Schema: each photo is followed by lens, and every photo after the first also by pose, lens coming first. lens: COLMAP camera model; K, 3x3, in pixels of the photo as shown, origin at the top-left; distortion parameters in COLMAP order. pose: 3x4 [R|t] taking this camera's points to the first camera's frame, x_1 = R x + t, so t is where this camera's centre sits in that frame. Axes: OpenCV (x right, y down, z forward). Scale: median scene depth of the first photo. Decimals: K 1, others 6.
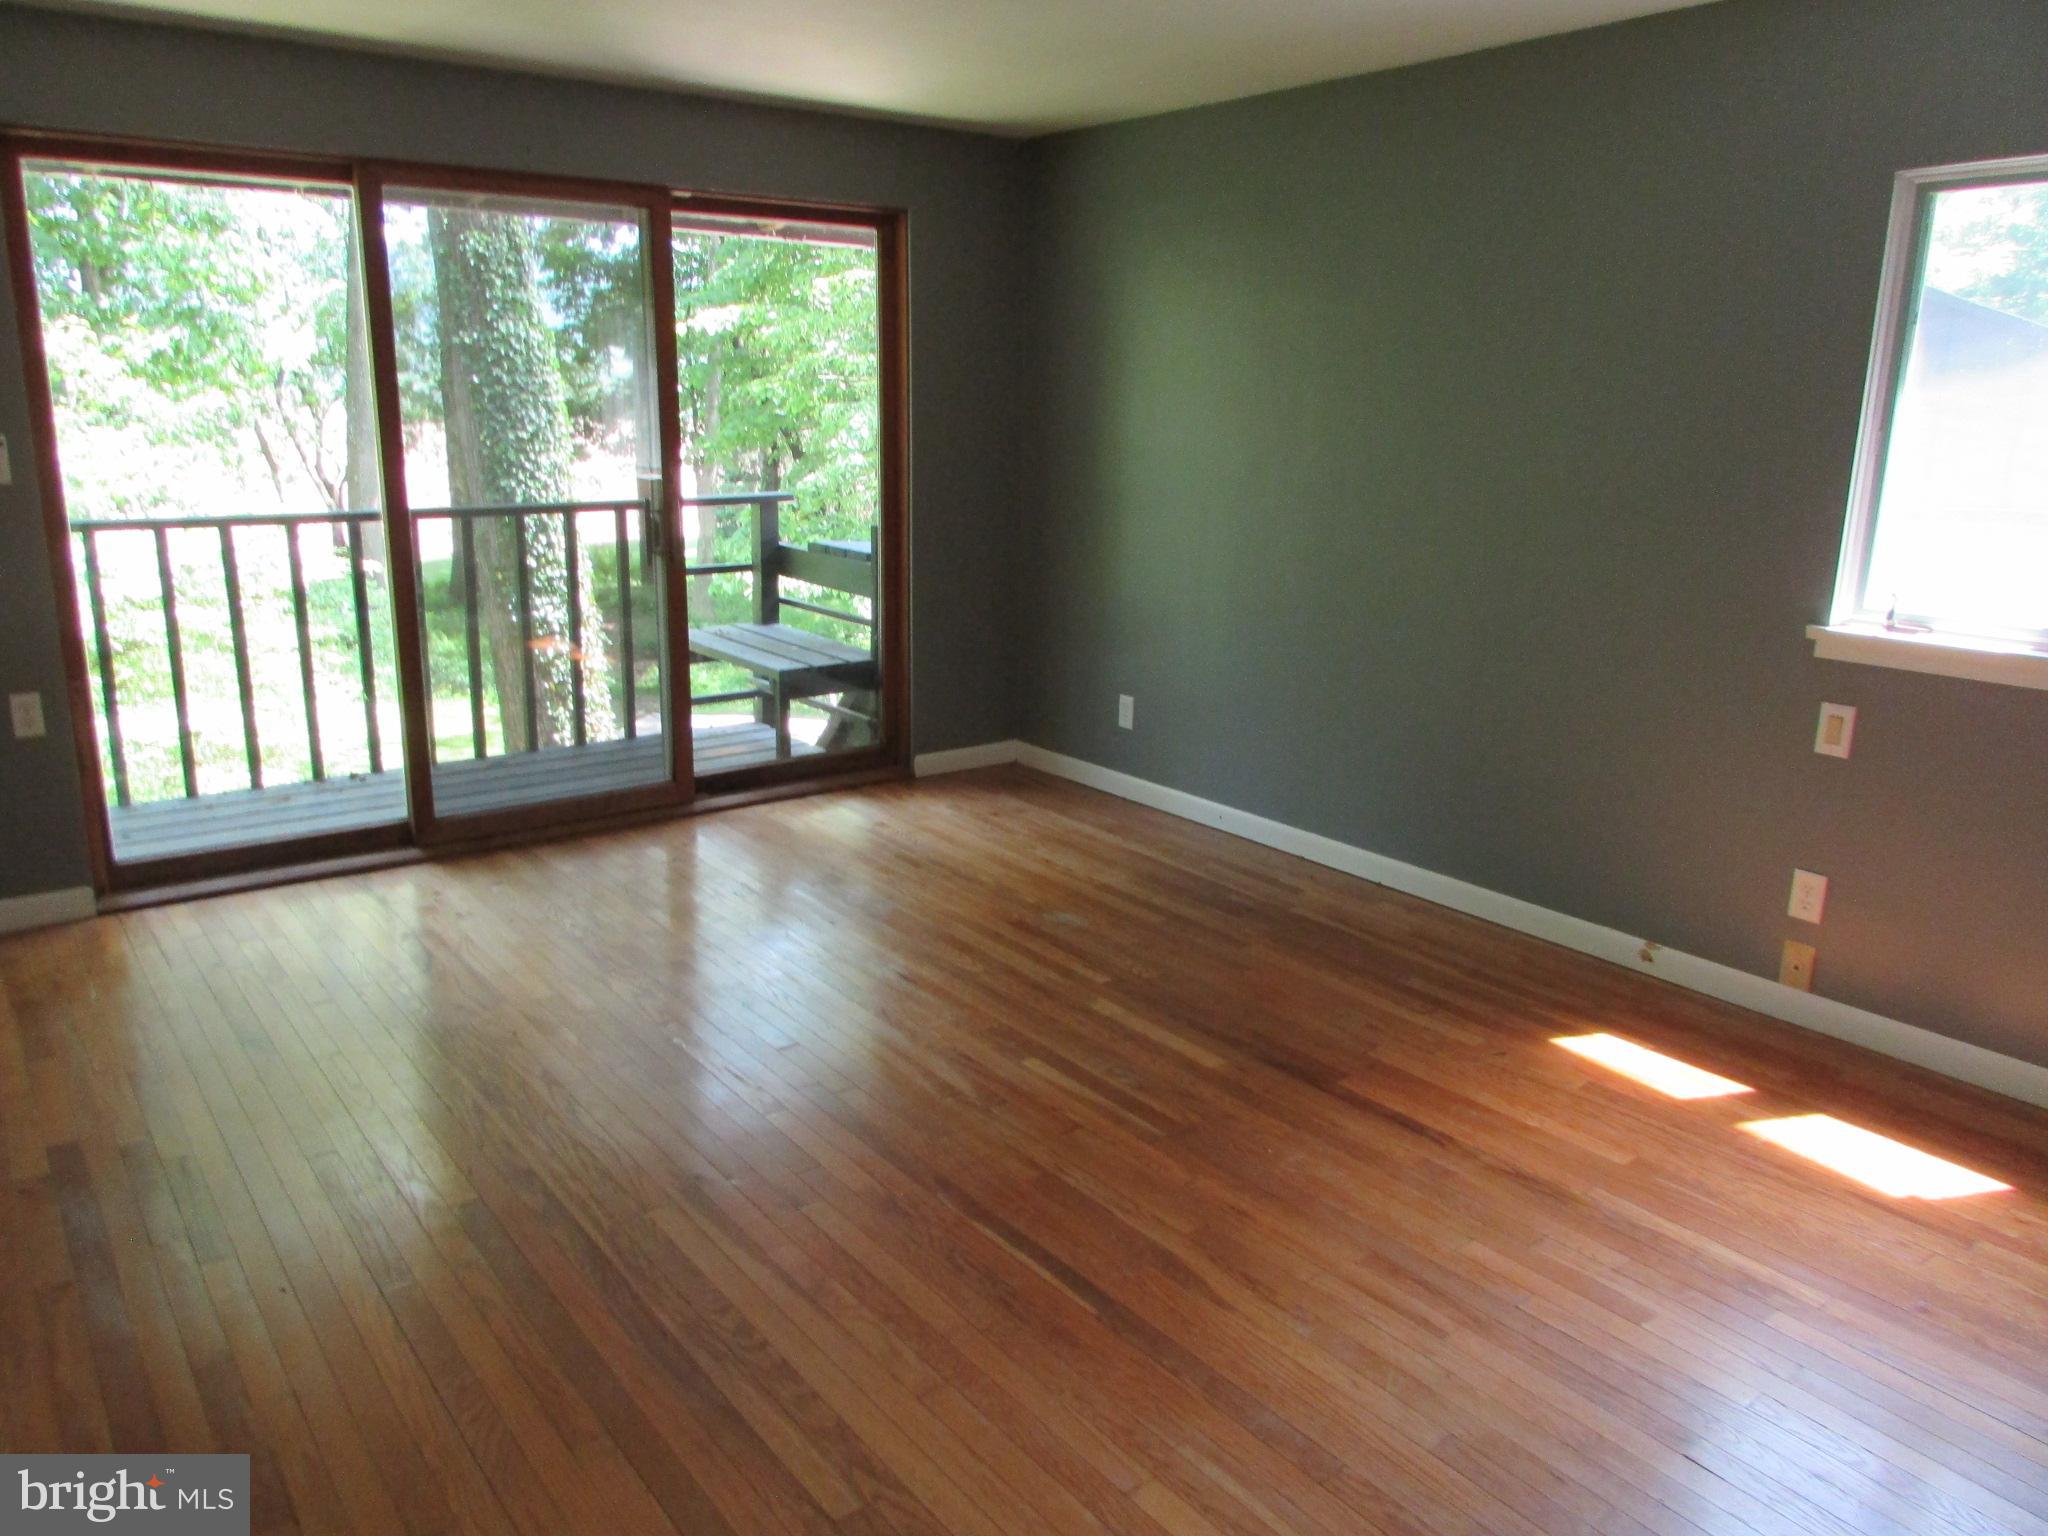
lens RADIAL K [[1469.9, 0, 1012.8], [0, 1469.9, 767.7], [0, 0, 1]] dist [-0.003342, 0.002953]
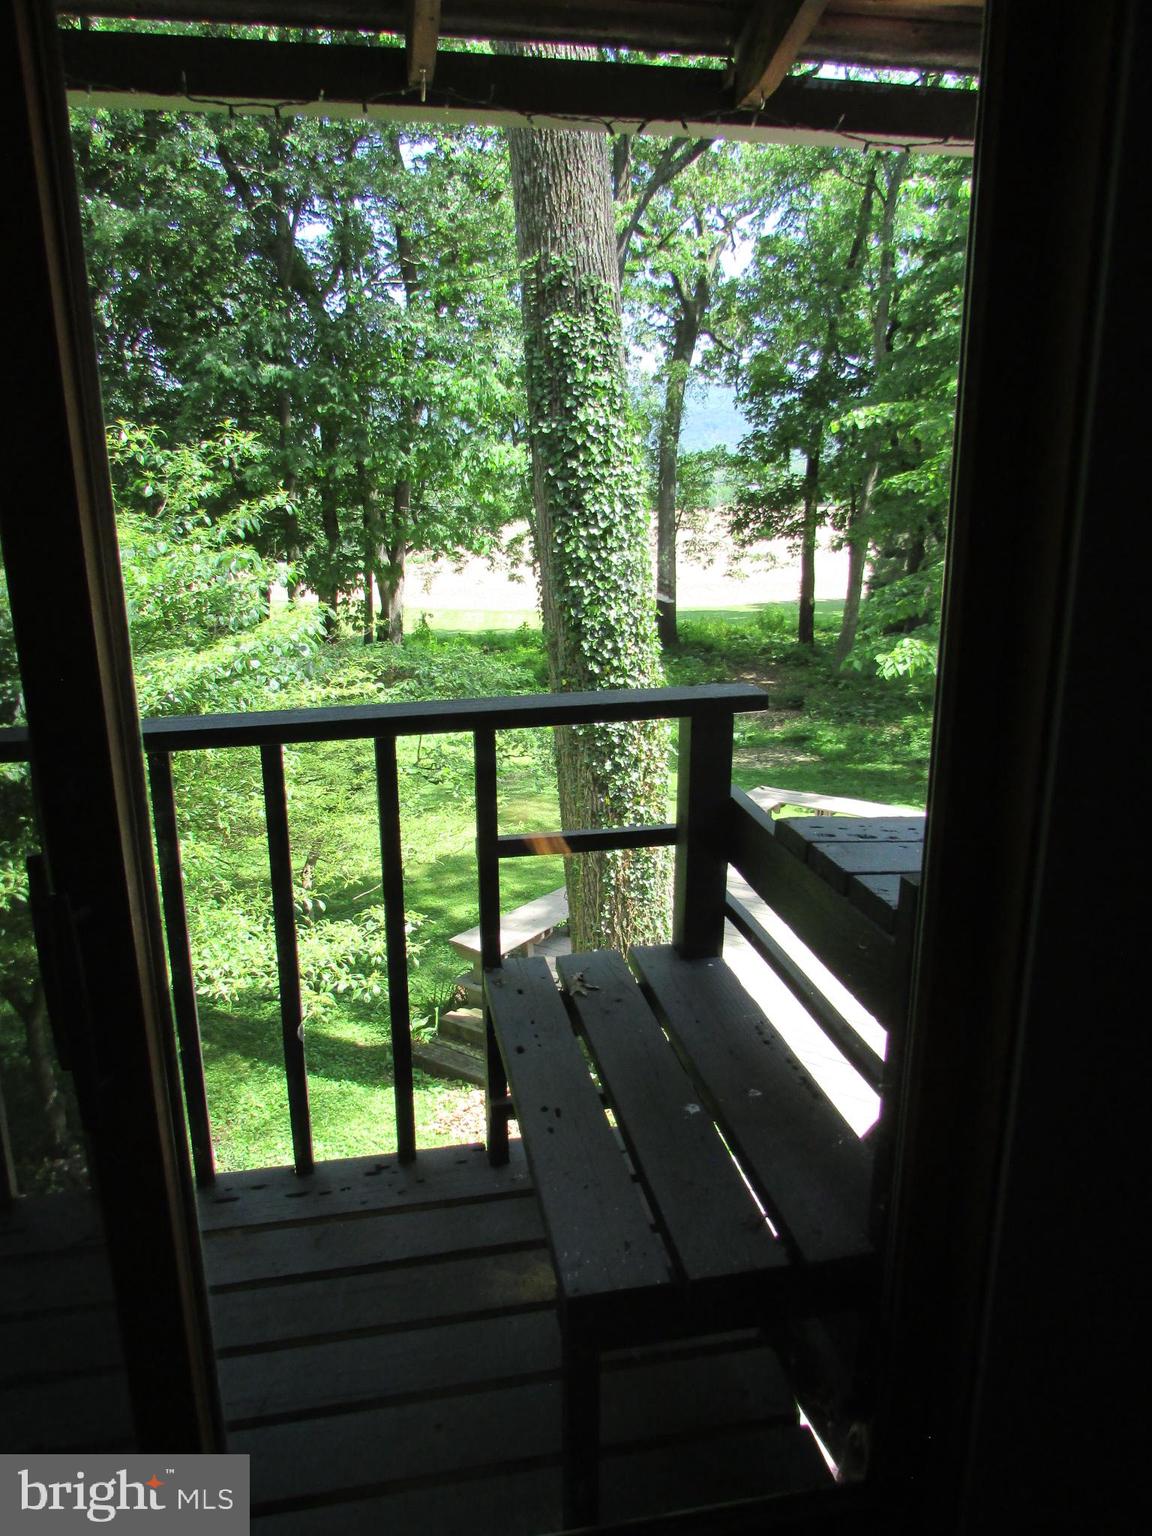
lens RADIAL K [[1102.5, 0, 576.0], [0, 1102.5, 768.0], [0, 0, 1]] dist [-0.003342, 0.002953]
pose [[0.894457, 0.085390, -0.438925, -0.028785], [-0.084874, 0.996174, 0.020839, -0.093662], [0.439025, 0.018614, 0.898282, 0.382330]]
